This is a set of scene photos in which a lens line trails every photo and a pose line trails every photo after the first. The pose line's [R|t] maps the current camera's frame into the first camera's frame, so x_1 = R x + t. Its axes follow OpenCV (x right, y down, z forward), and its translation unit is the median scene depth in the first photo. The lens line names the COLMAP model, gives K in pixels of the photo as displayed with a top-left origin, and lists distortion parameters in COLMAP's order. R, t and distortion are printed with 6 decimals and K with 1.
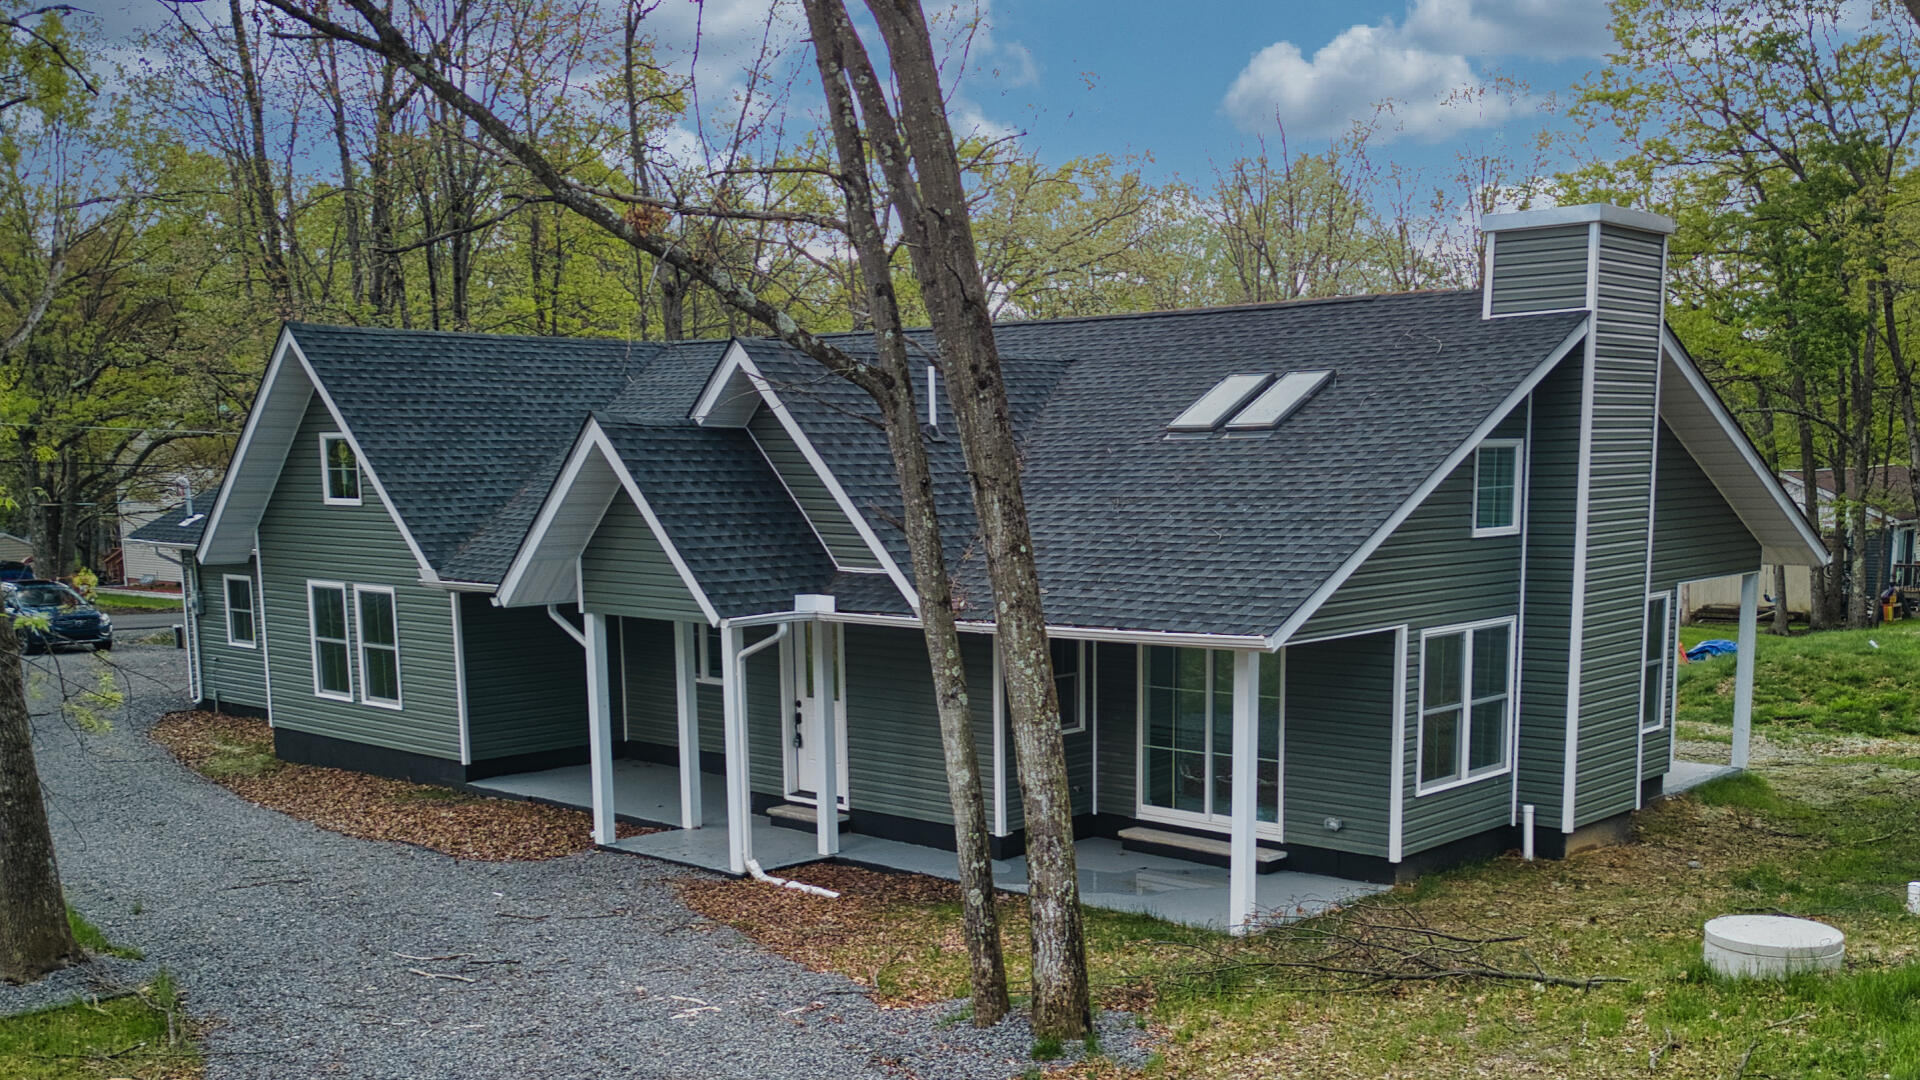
lens RADIAL K [[1784.1, 0, 961.7], [0, 1784.1, 782.8], [0, 0, 1]] dist [0.098536, -0.150657]
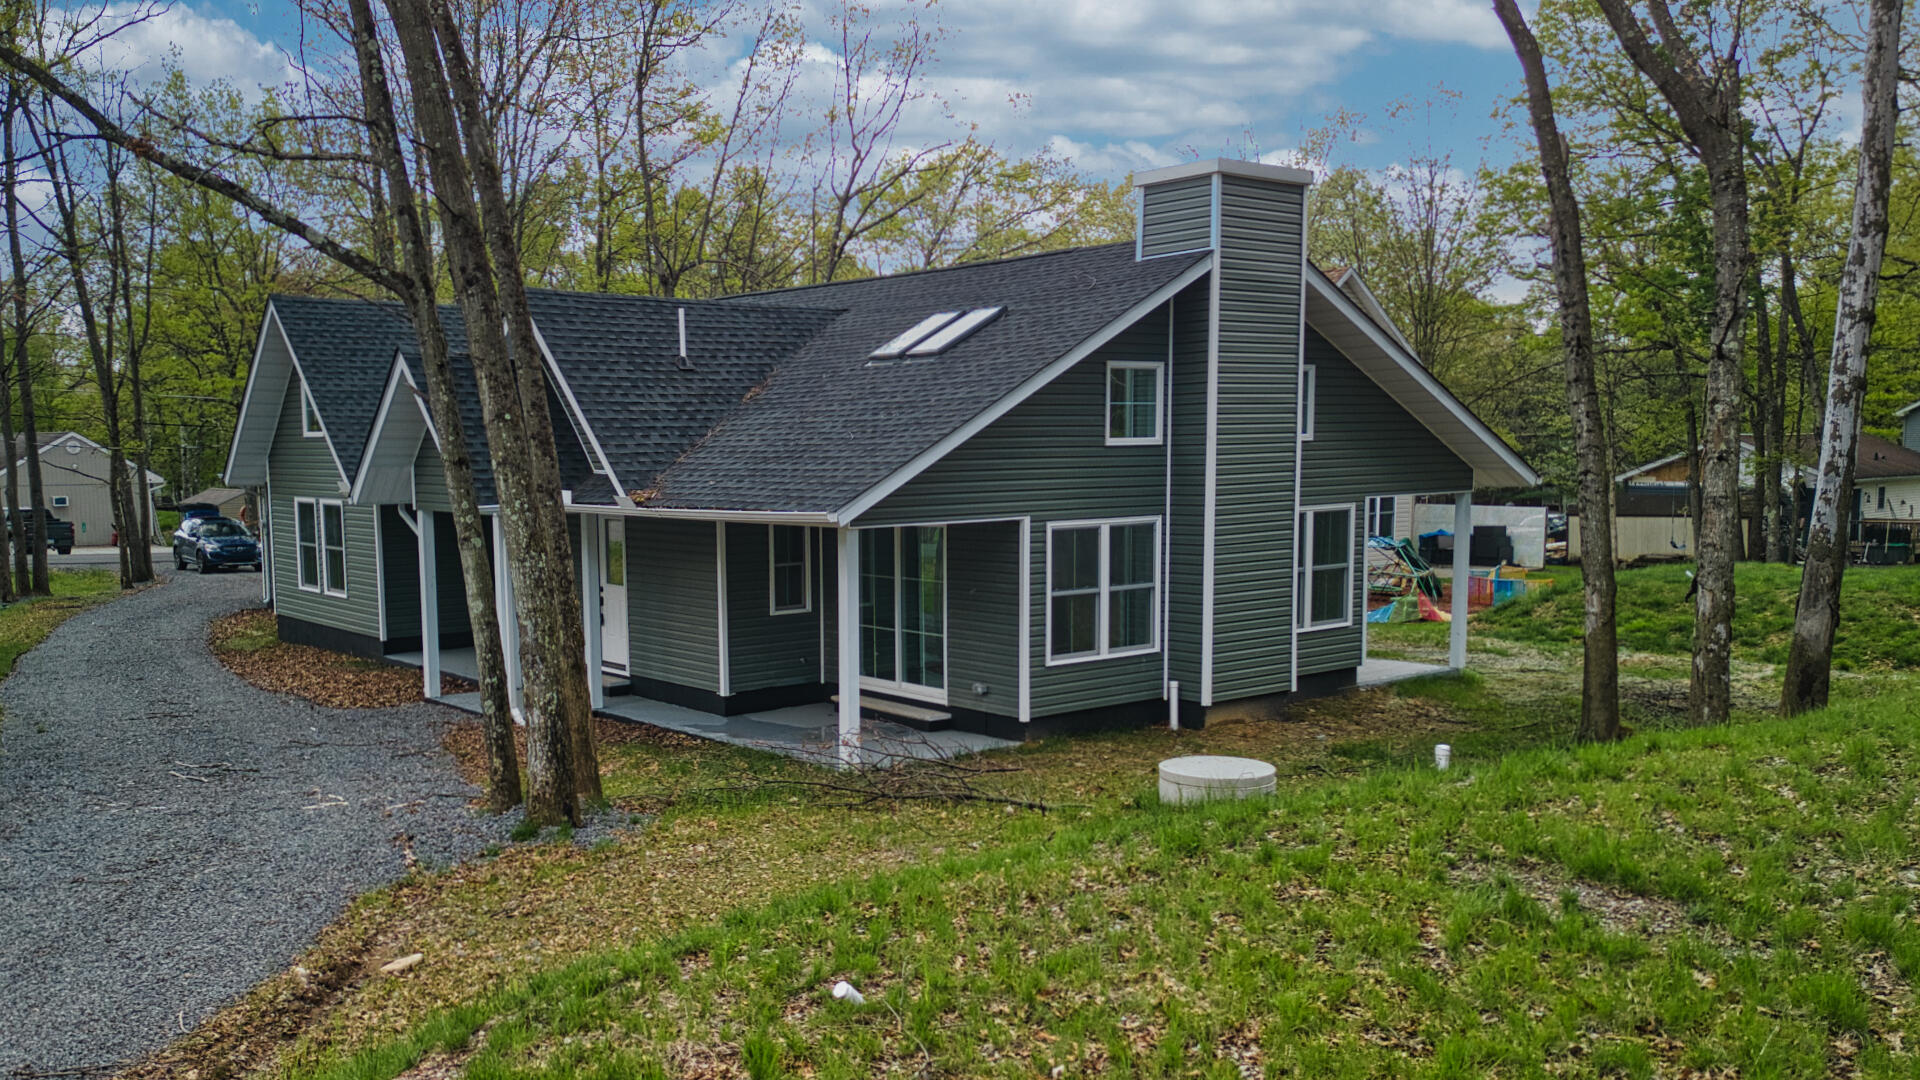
lens RADIAL K [[1522.3, 0, 956.3], [0, 1522.3, 661.7], [0, 0, 1]] dist [0.098425, -0.159408]
pose [[0.983826, 0.020849, -0.177912, 0.365004], [-0.030295, 0.998262, -0.050545, 0.055333], [0.176549, 0.055117, 0.982747, 0.023550]]
